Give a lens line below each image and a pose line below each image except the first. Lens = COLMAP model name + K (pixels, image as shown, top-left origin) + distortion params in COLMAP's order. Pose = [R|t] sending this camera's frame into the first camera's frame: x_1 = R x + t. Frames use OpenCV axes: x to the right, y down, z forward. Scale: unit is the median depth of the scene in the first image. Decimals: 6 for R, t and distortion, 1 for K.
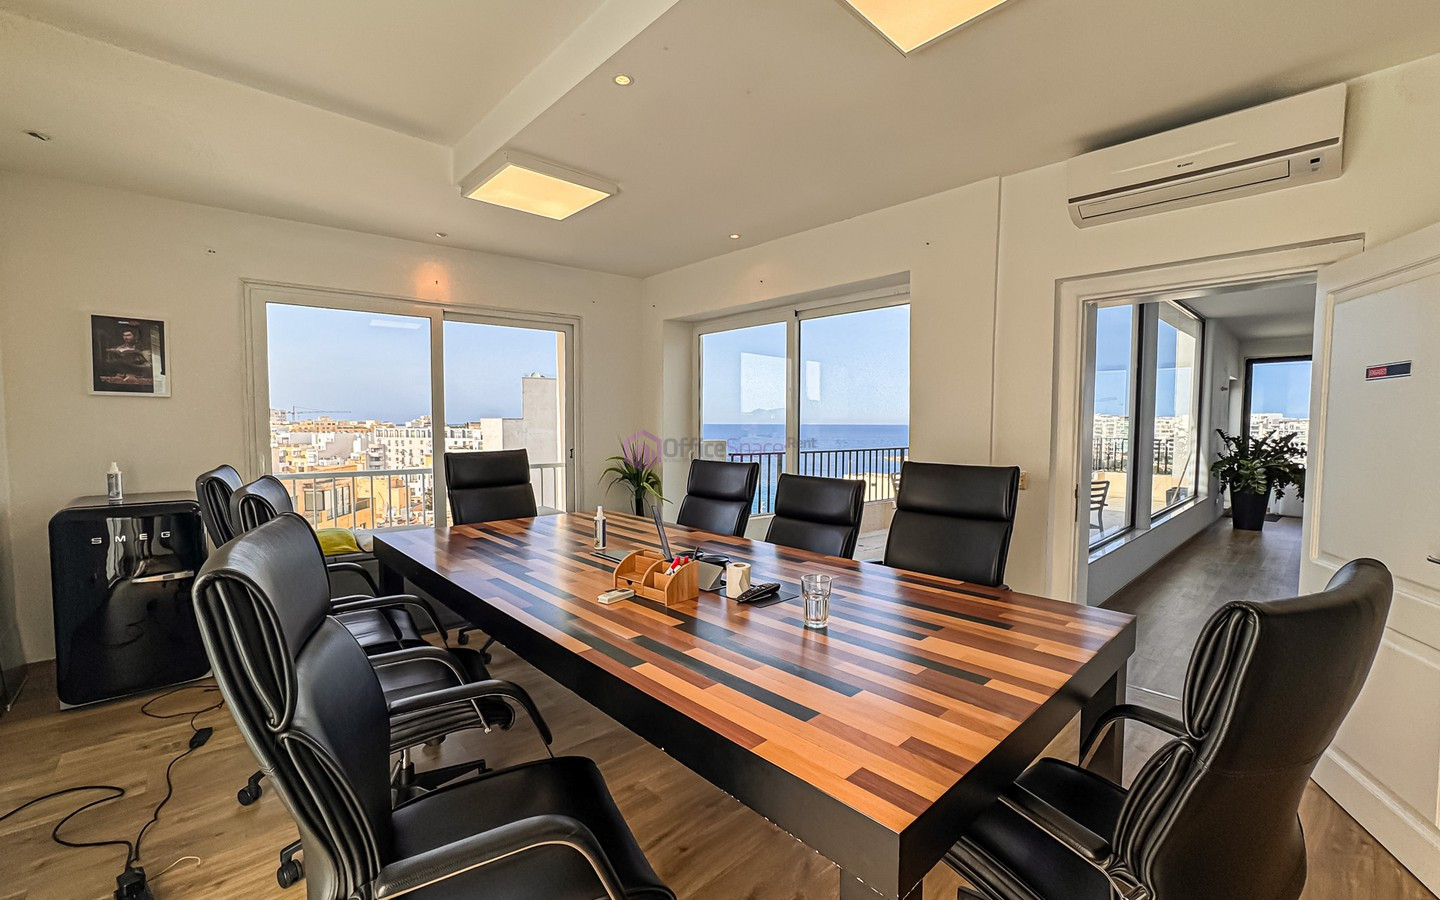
lens RADIAL K [[586.0, 0, 732.2], [0, 586.0, 451.7], [0, 0, 1]] dist [-0.032489, 0.013461]
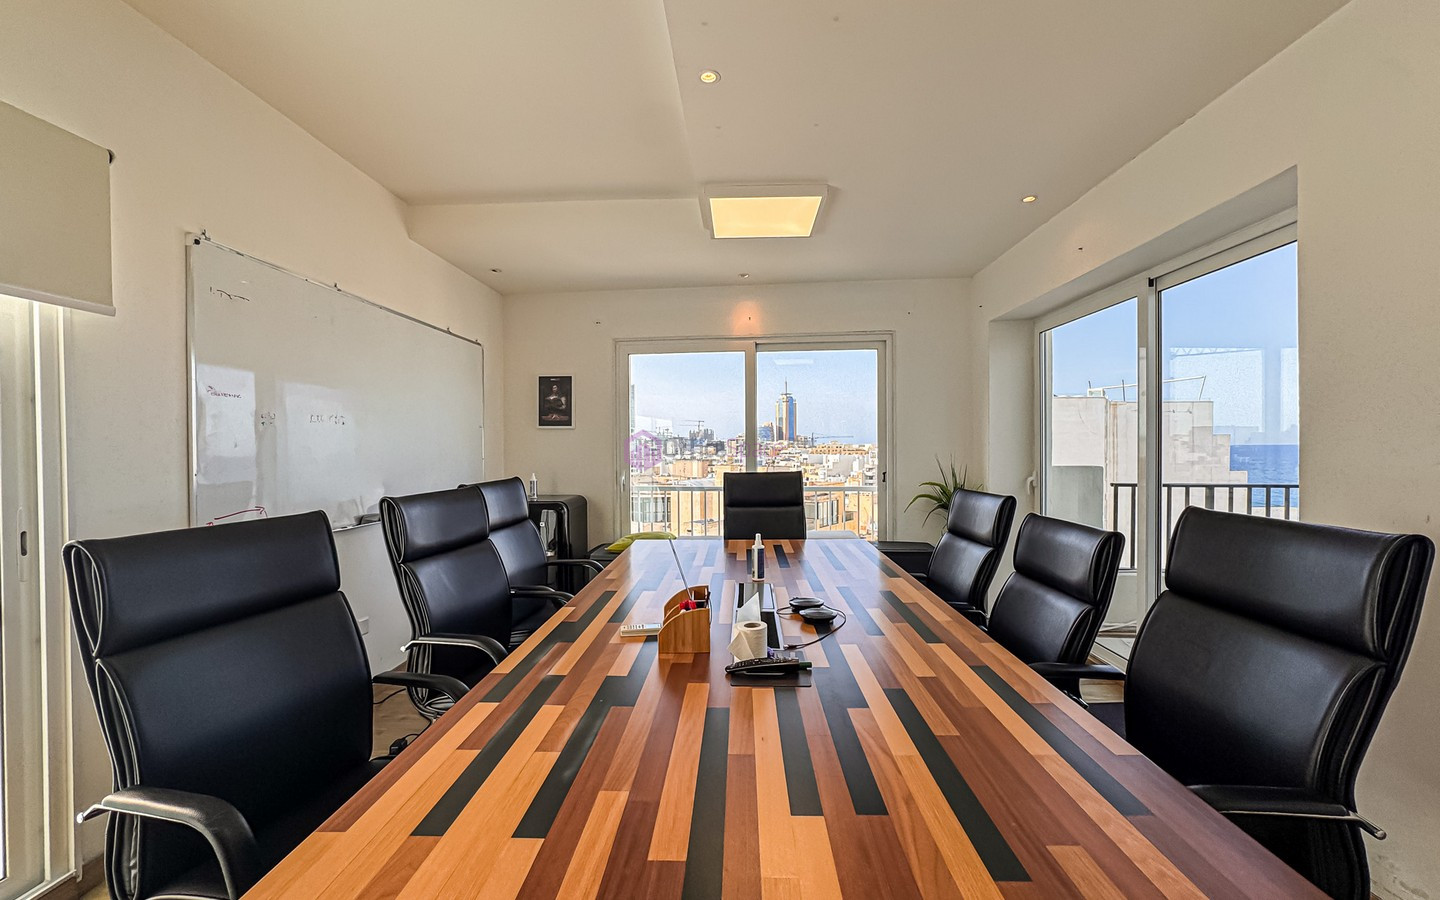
lens RADIAL K [[586.0, 0, 730.6], [0, 586.0, 448.2], [0, 0, 1]] dist [-0.032489, 0.013461]
pose [[0.713140, -0.004849, -0.701004, 0.491349], [-0.026100, 0.999099, -0.033463, -0.013009], [0.700535, 0.042160, 0.712371, 0.378886]]
